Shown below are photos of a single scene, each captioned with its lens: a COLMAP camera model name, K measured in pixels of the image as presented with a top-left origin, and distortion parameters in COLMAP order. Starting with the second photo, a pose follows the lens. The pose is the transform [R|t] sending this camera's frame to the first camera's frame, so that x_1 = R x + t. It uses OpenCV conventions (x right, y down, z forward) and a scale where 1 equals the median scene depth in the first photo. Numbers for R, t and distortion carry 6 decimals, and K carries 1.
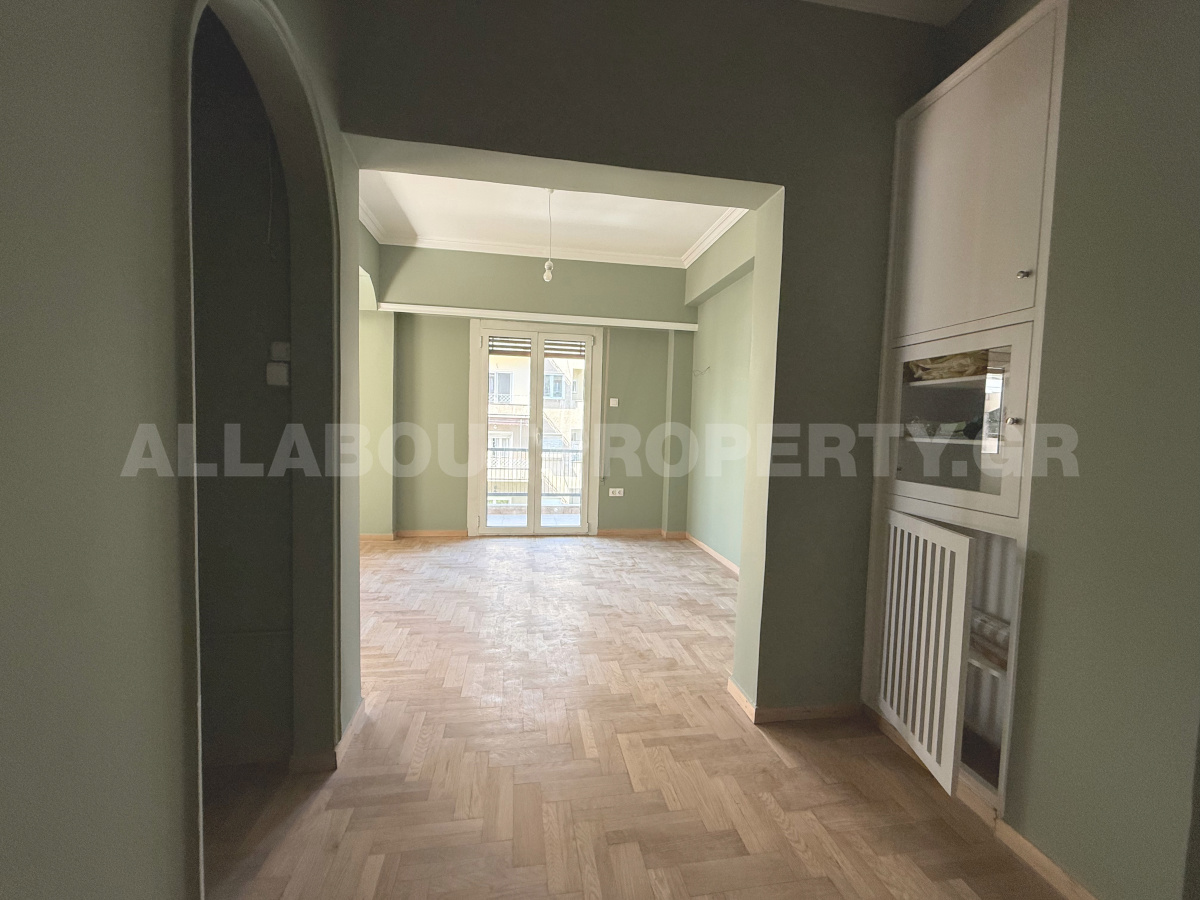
lens RADIAL K [[480.4, 0, 598.8], [0, 480.4, 449.0], [0, 0, 1]] dist [-0.006385, 0.001099]
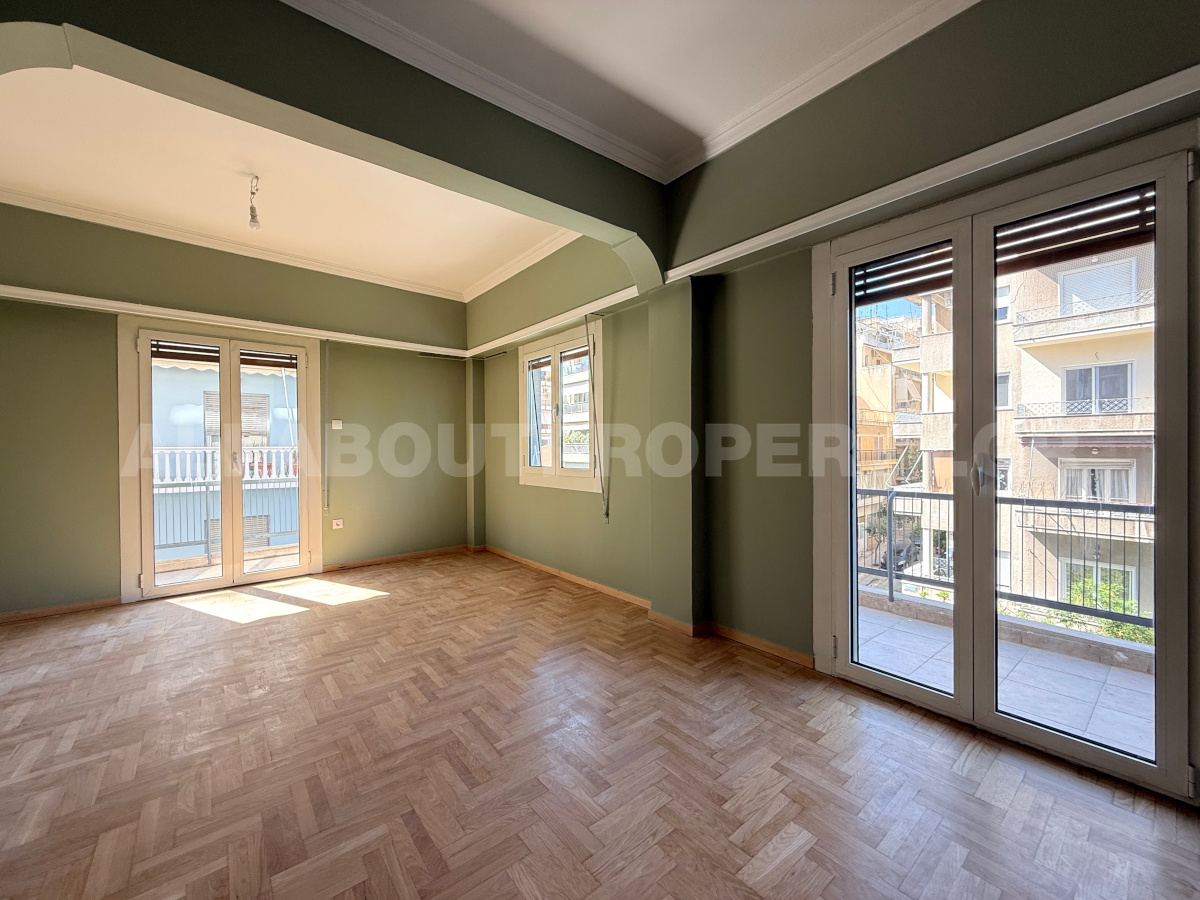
lens RADIAL K [[480.4, 0, 603.9], [0, 480.4, 452.0], [0, 0, 1]] dist [-0.006385, 0.001099]
pose [[0.492316, -0.022589, -0.870124, 0.064937], [-0.023770, 0.998941, -0.039382, -0.024182], [0.870092, 0.040071, 0.491258, 0.543491]]
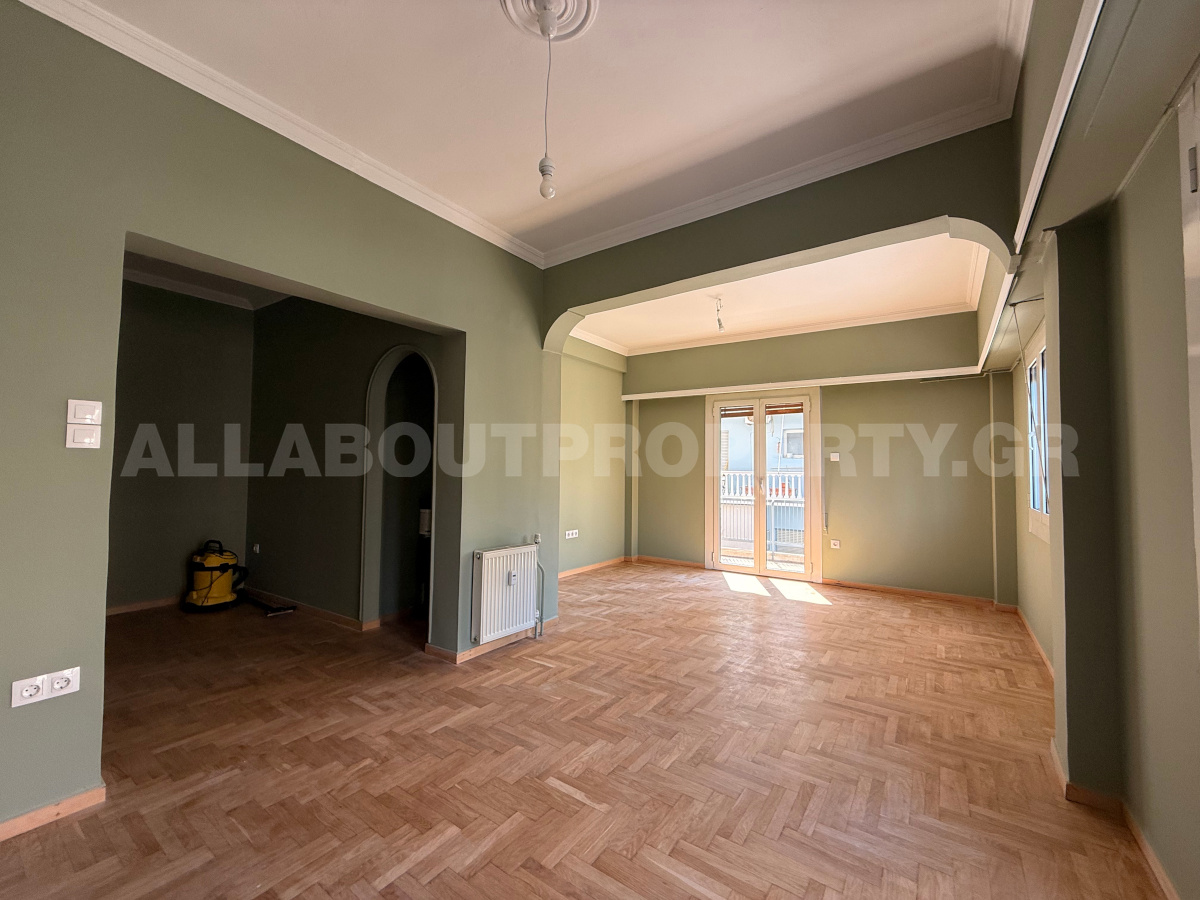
lens RADIAL K [[480.4, 0, 589.6], [0, 480.4, 444.1], [0, 0, 1]] dist [-0.006385, 0.001099]
pose [[-0.722619, -0.074333, -0.687238, 0.131734], [-0.068584, 0.997006, -0.035724, -0.054334], [0.687836, 0.021318, -0.725553, 0.950950]]
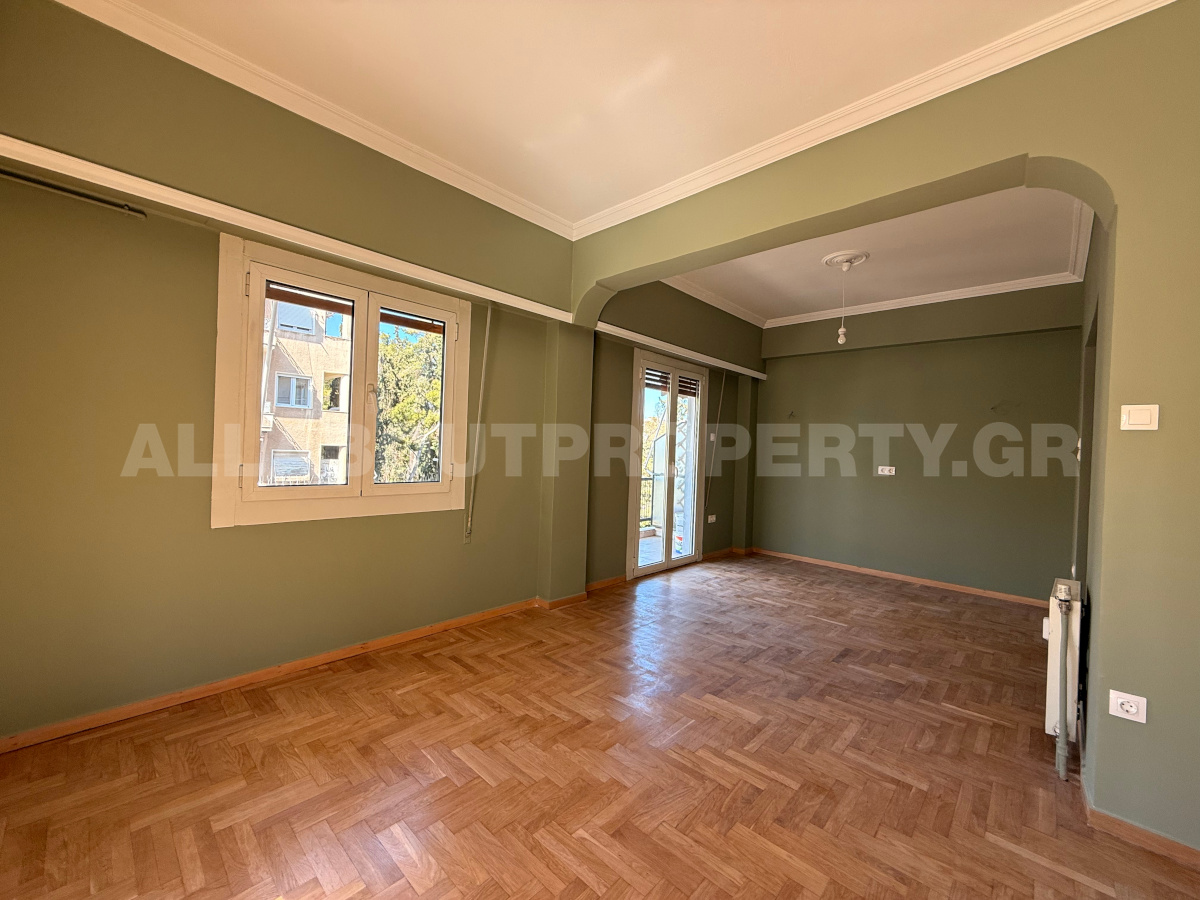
lens RADIAL K [[480.4, 0, 597.8], [0, 480.4, 446.9], [0, 0, 1]] dist [-0.006385, 0.001099]
pose [[0.799851, 0.001947, 0.600195, -0.868889], [0.016209, 0.999560, -0.024844, -0.052946], [-0.599979, 0.029600, 0.799468, 0.289747]]
